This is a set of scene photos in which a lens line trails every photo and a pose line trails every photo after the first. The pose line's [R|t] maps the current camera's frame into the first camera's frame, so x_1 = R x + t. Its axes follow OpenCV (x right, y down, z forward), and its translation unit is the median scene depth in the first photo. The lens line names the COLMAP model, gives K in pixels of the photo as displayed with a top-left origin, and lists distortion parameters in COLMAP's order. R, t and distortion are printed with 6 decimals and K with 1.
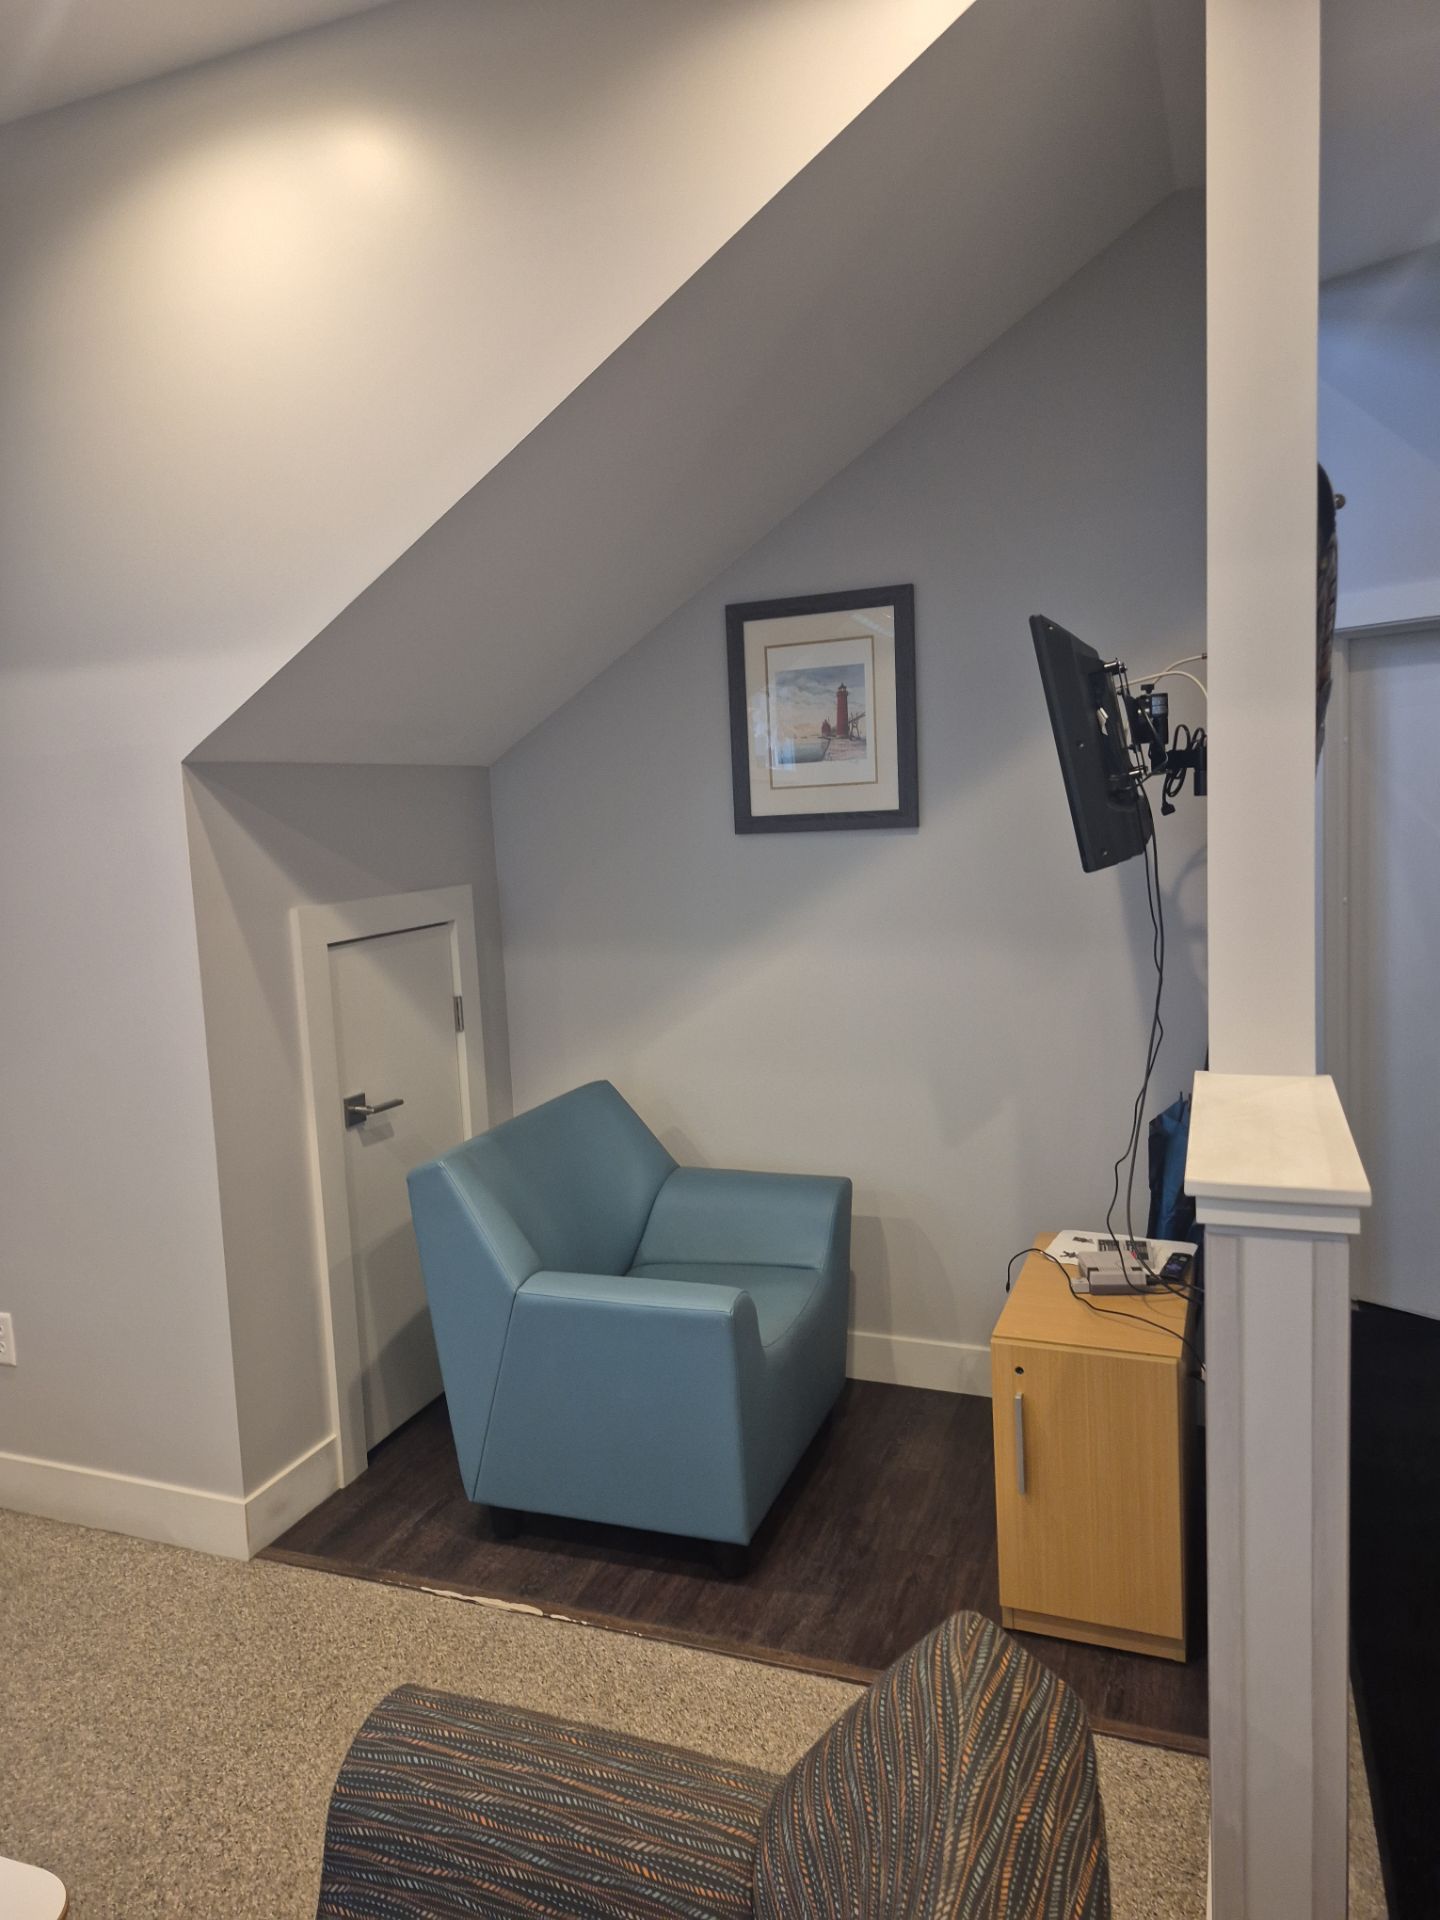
lens RADIAL K [[1317.7, 0, 687.7], [0, 1317.7, 937.0], [0, 0, 1]] dist [-0.005041, -0.005079]
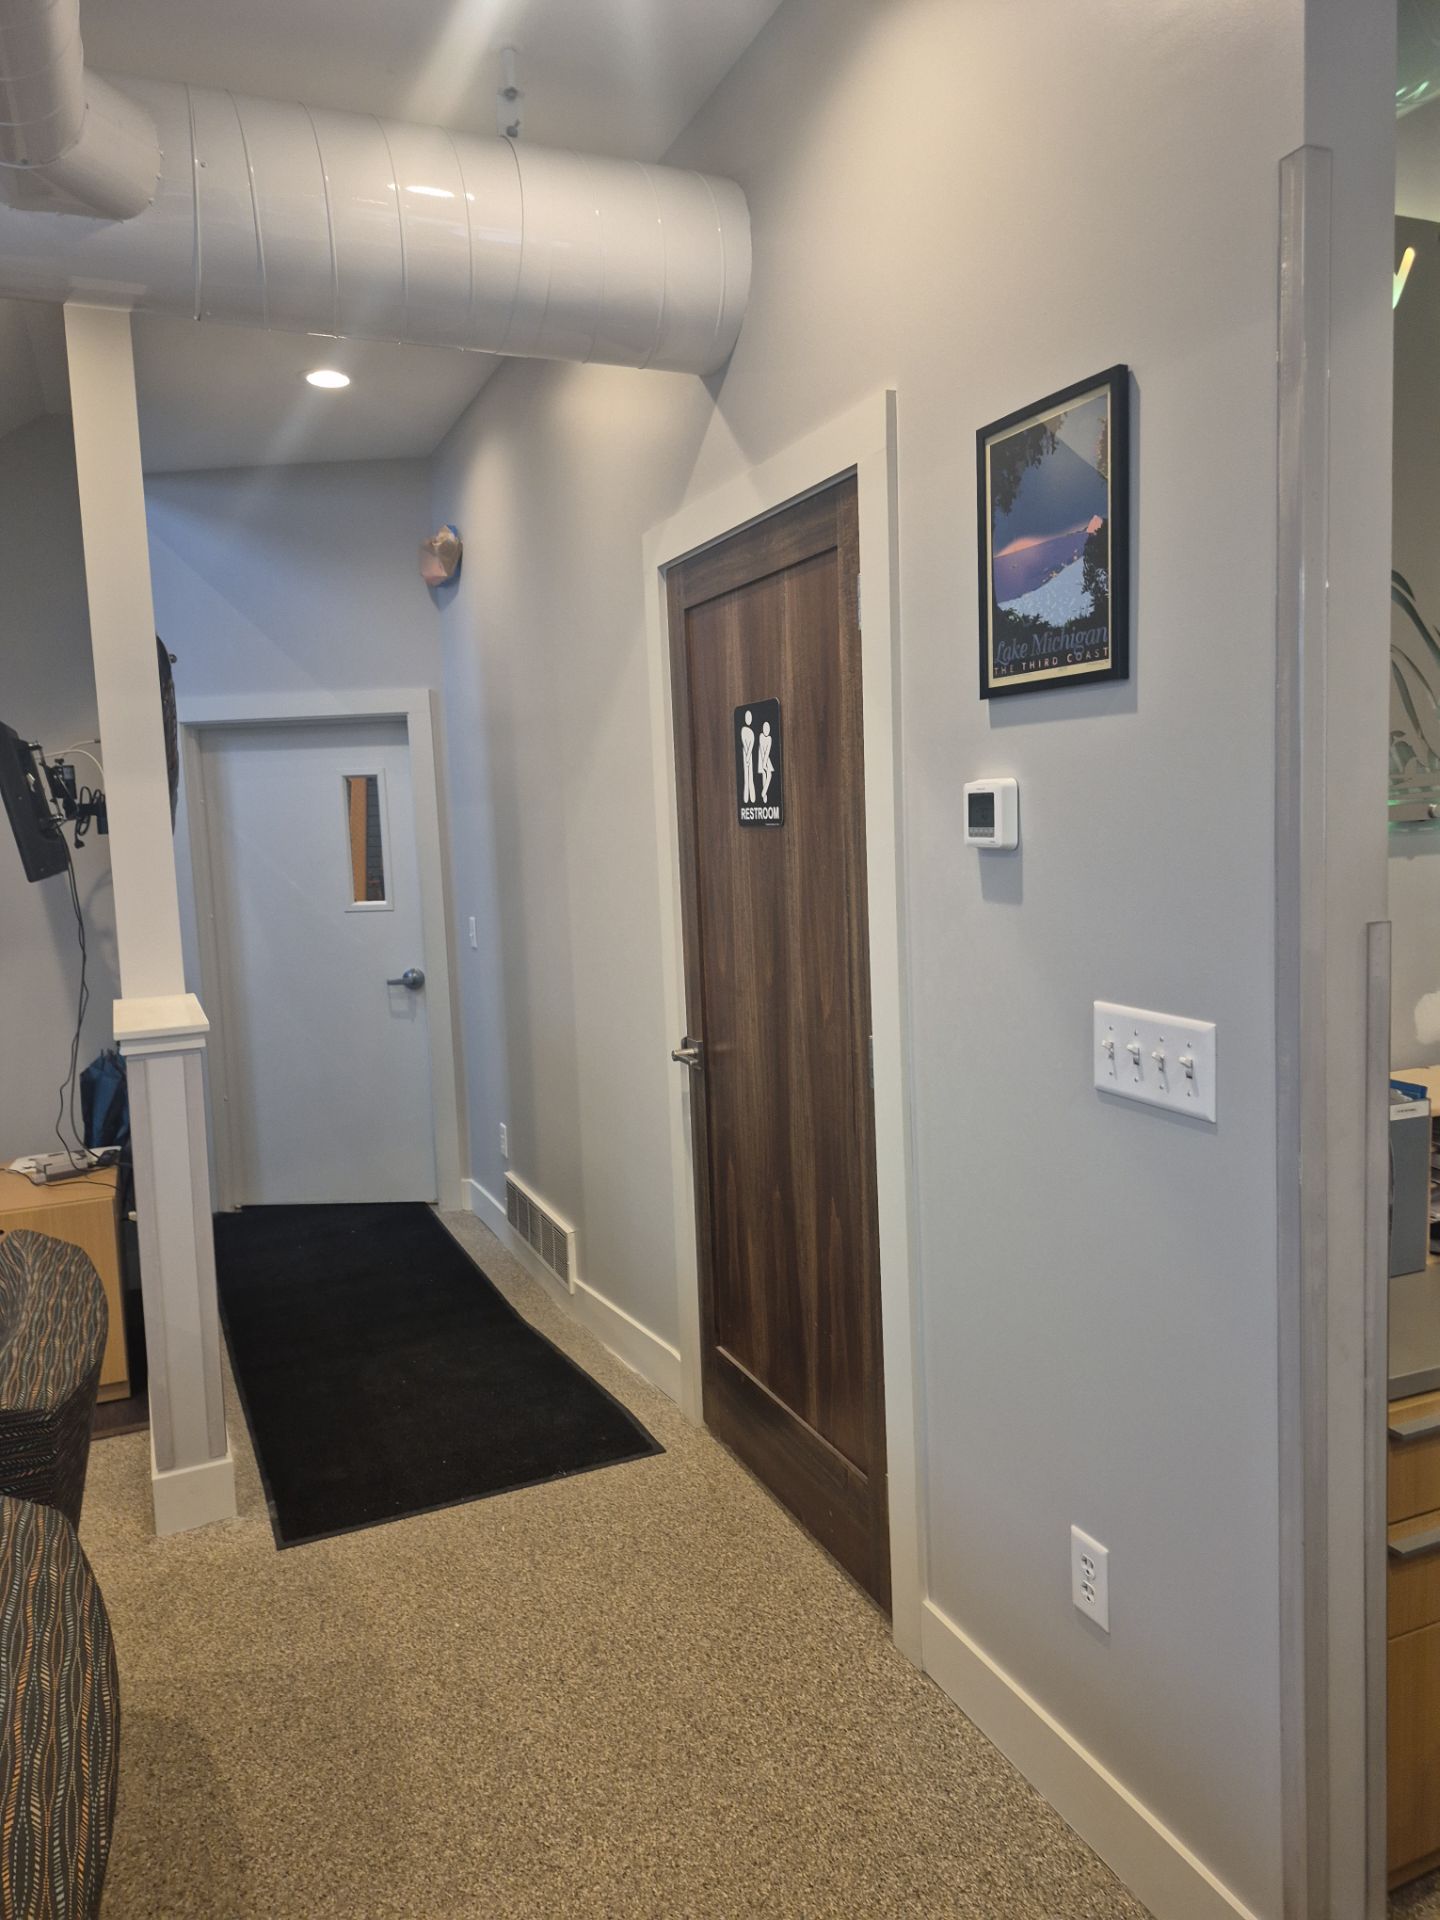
lens RADIAL K [[1317.7, 0, 687.7], [0, 1317.7, 937.0], [0, 0, 1]] dist [-0.005041, -0.005079]
pose [[0.700572, -0.049974, 0.711829, -0.214029], [0.085047, 0.996282, -0.013758, 0.086140], [-0.708495, 0.070177, 0.702218, -0.513158]]
